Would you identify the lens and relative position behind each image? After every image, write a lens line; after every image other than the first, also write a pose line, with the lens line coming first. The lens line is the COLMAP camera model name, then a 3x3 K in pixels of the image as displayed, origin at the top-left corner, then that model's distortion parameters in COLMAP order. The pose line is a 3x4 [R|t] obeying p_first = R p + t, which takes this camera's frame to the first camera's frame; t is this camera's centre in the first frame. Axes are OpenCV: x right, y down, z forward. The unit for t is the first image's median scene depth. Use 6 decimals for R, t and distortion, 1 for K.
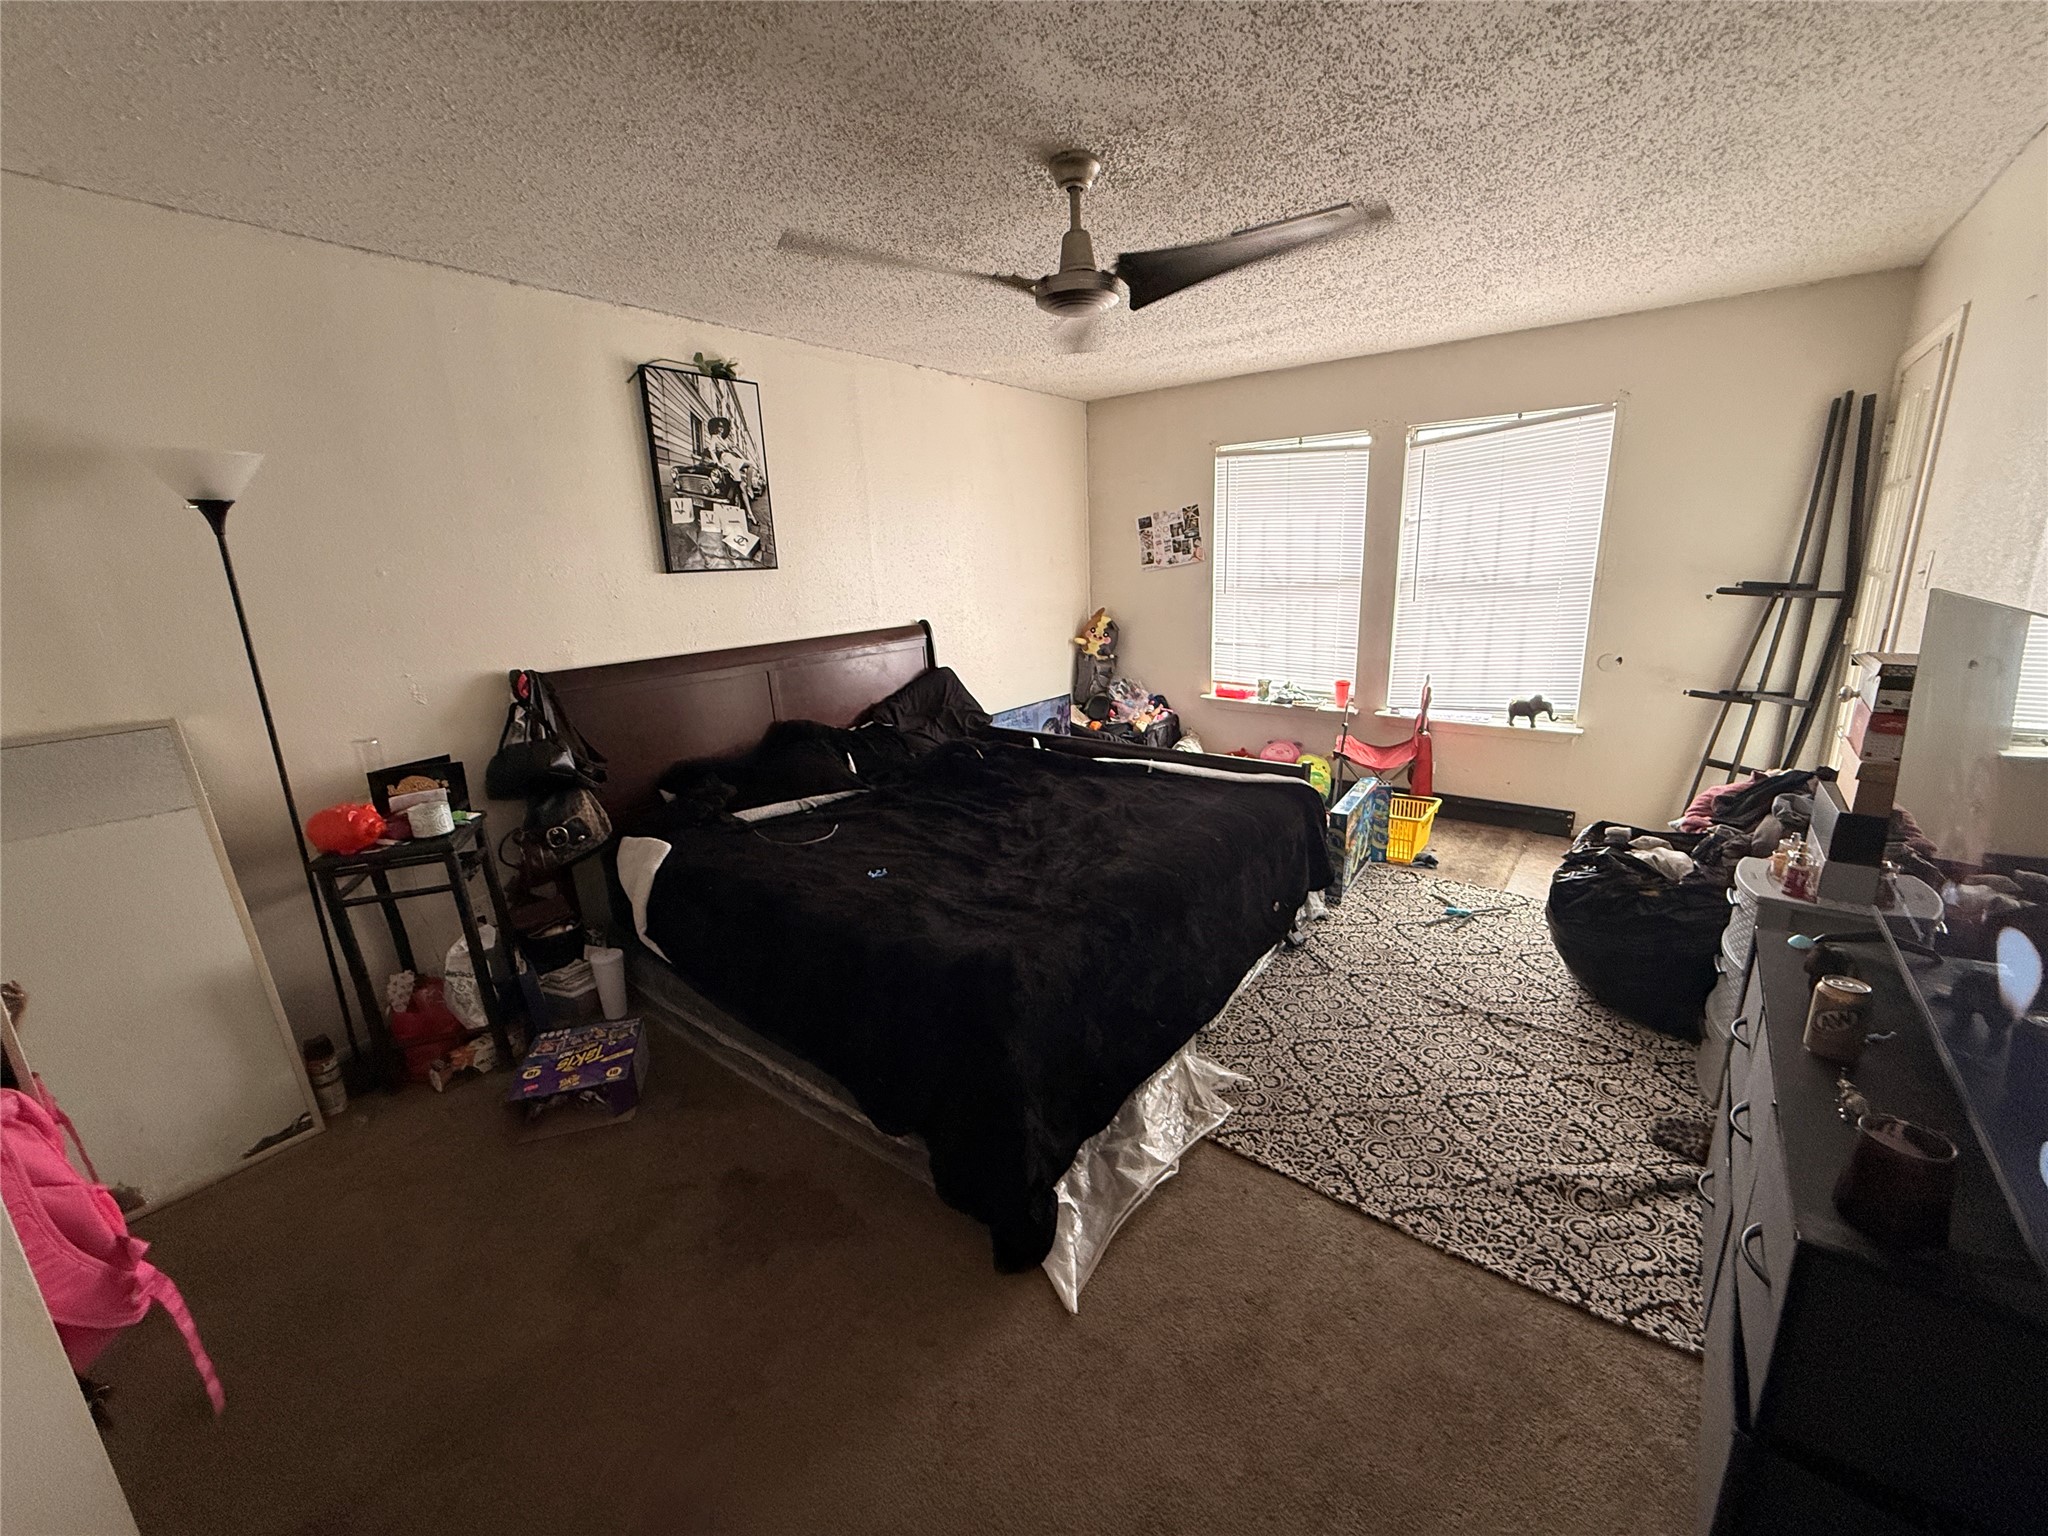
lens RADIAL K [[814.0, 0, 1013.7], [0, 814.0, 764.4], [0, 0, 1]] dist [0.000329, 0.000046]
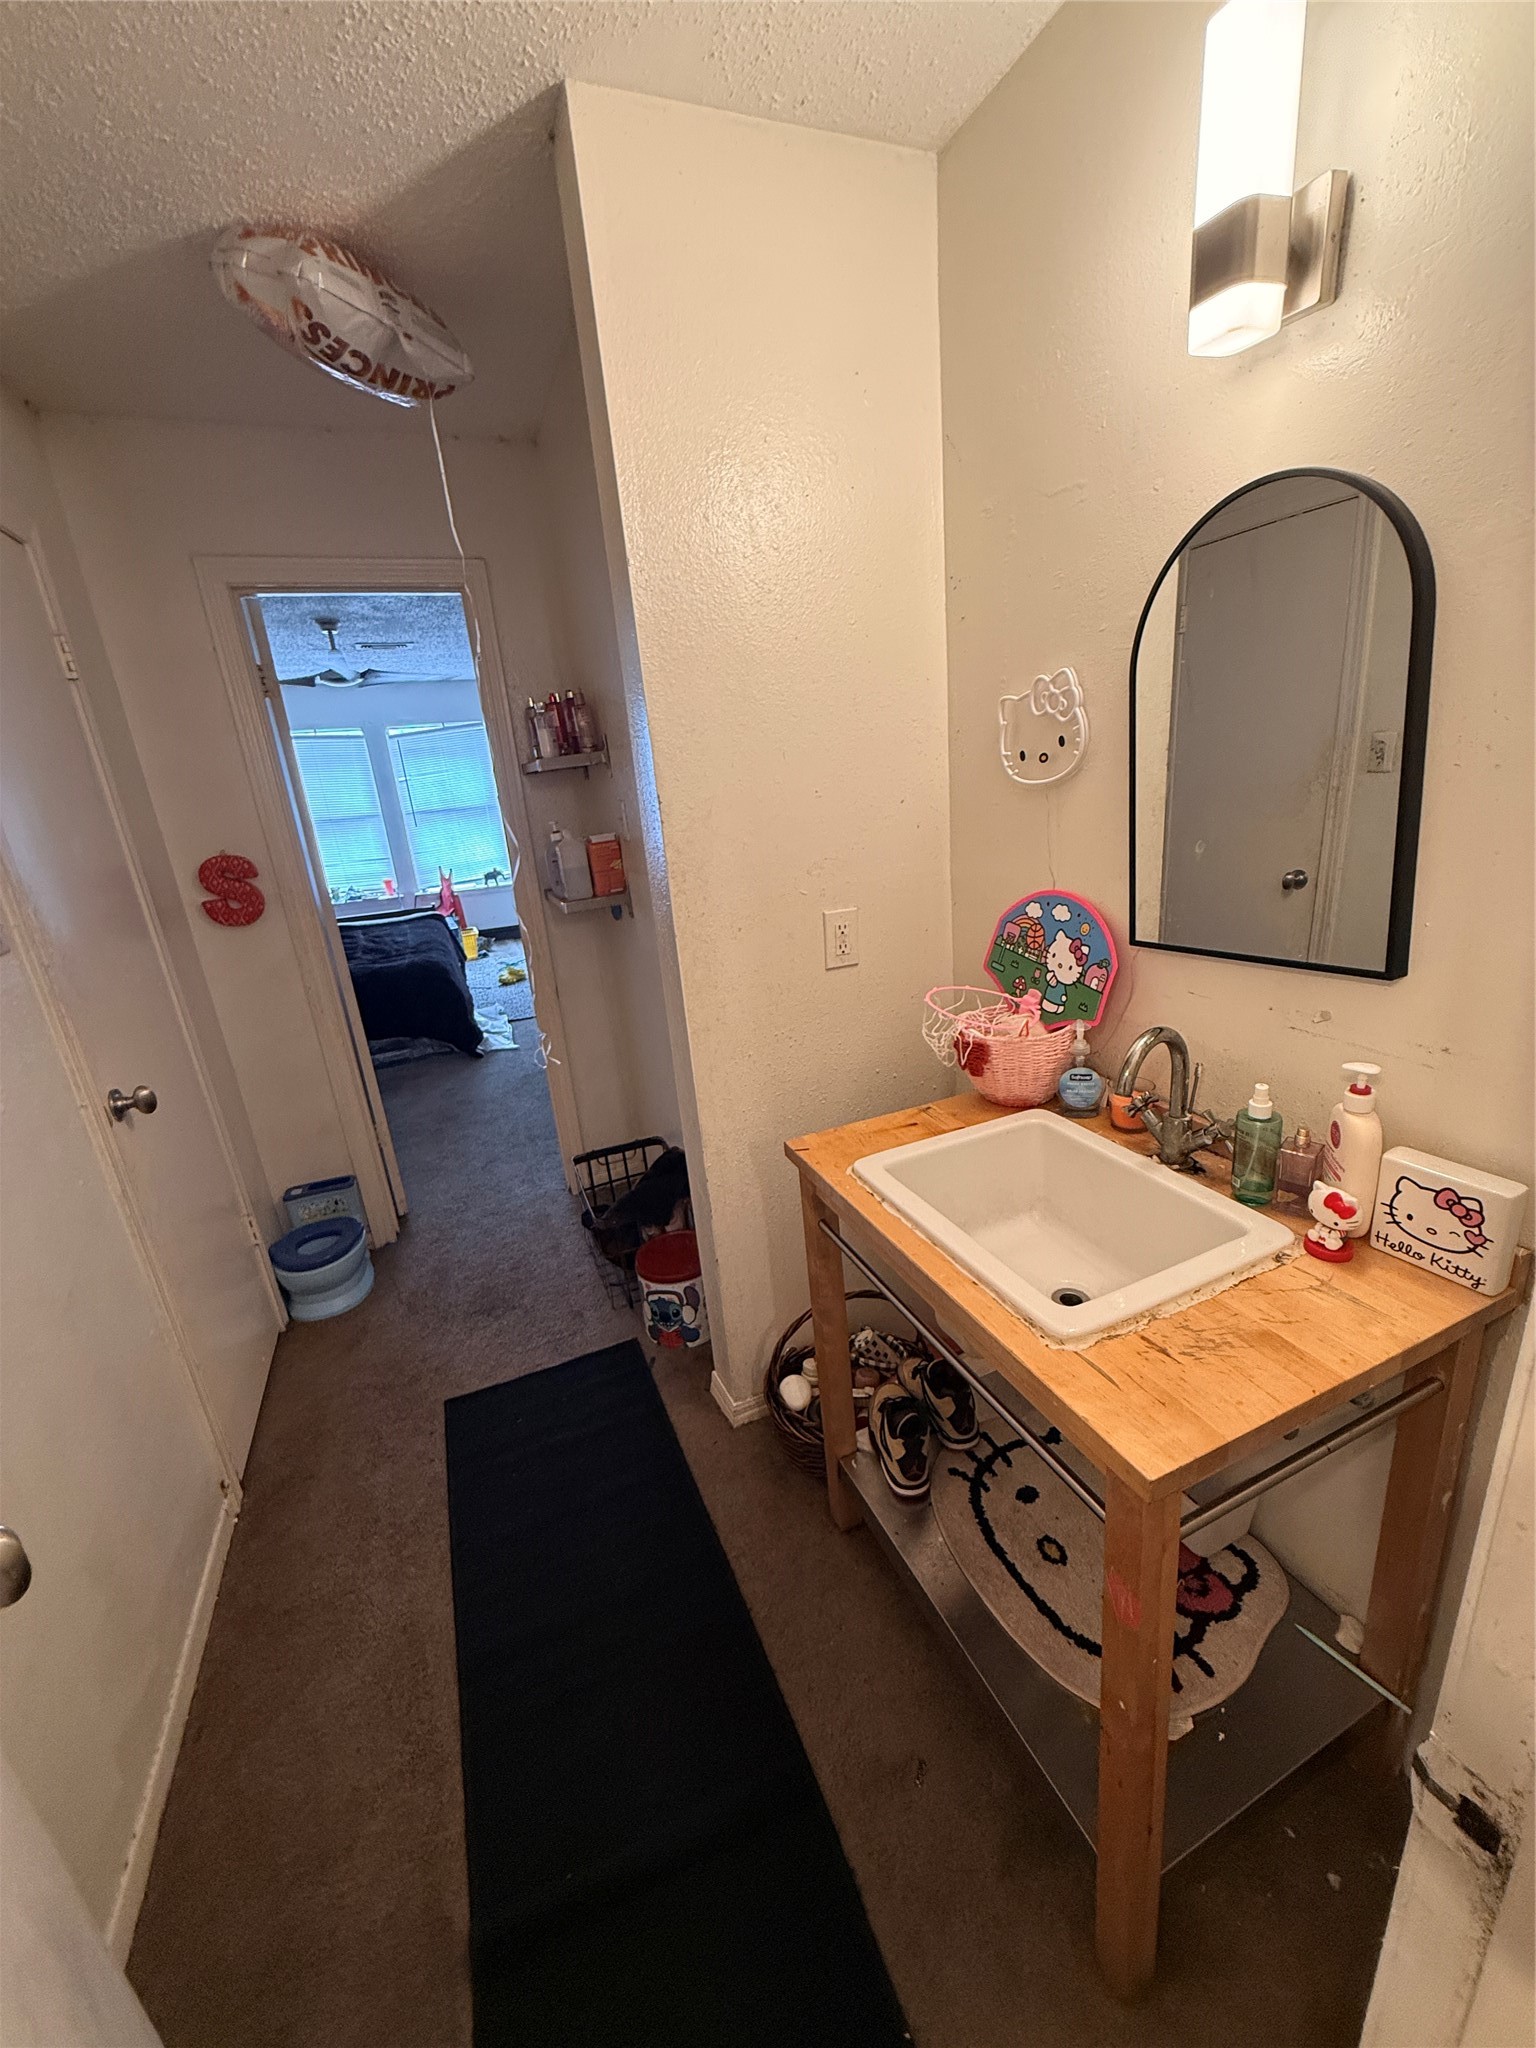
lens RADIAL K [[814.0, 0, 768.0], [0, 814.0, 1024.0], [0, 0, 1]] dist [0.000329, 0.000046]
pose [[0.494766, -0.267377, 0.826871, -0.361521], [0.283518, 0.949094, 0.137254, 0.091813], [-0.821477, 0.166524, 0.545385, -0.261113]]
